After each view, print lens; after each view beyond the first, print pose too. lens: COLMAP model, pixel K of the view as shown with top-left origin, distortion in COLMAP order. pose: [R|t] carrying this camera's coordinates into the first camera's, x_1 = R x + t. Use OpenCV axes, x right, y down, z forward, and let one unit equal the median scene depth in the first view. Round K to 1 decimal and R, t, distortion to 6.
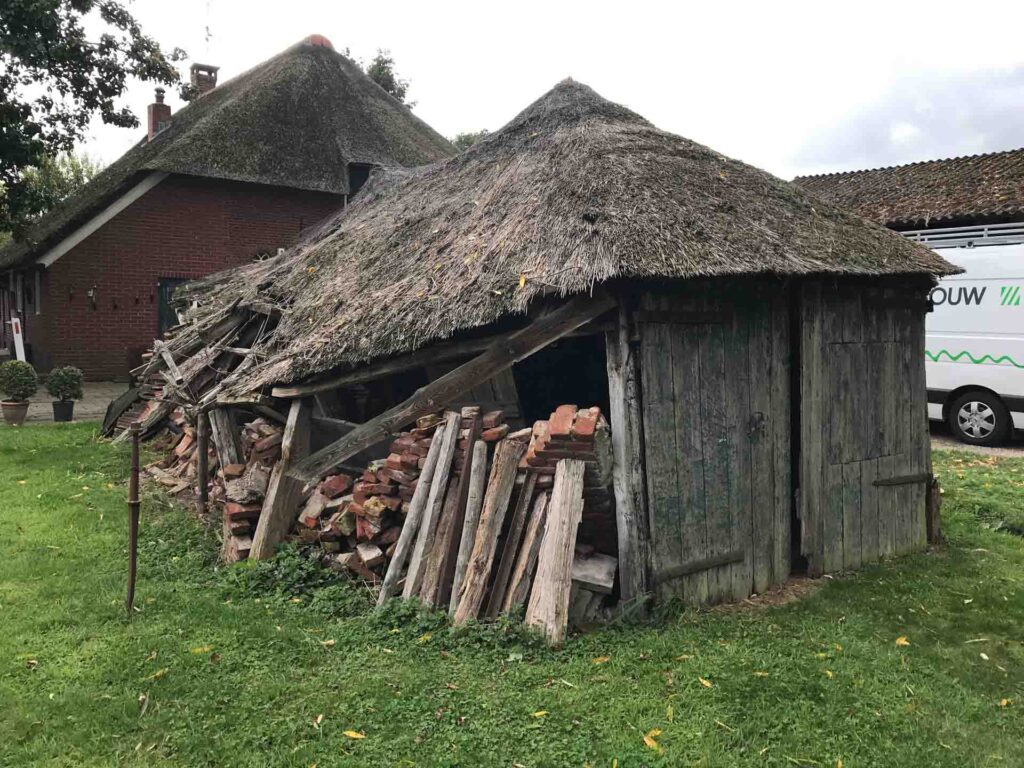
lens RADIAL K [[828.3, 0, 505.1], [0, 828.3, 383.3], [0, 0, 1]] dist [0.031913, -0.026255]
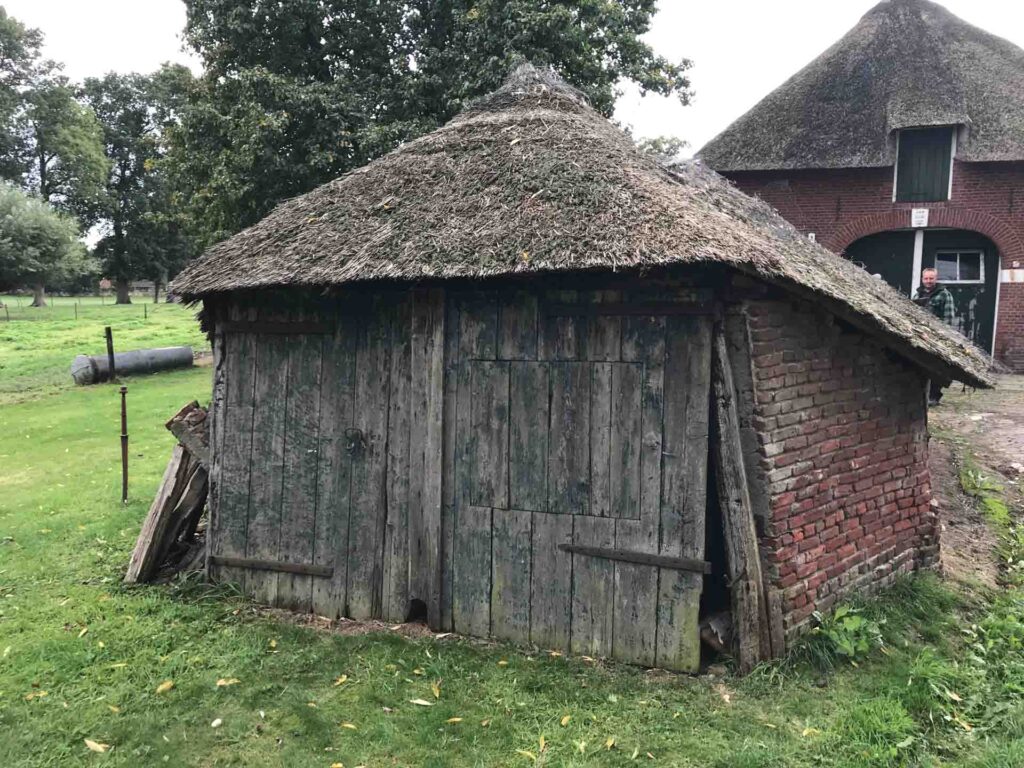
lens RADIAL K [[828.3, 0, 505.5], [0, 828.3, 383.0], [0, 0, 1]] dist [0.031913, -0.026255]
pose [[0.585547, 0.072934, -0.807351, 1.188749], [-0.055054, 0.997223, 0.050158, -0.075223], [0.808767, 0.015078, 0.587936, 0.598081]]
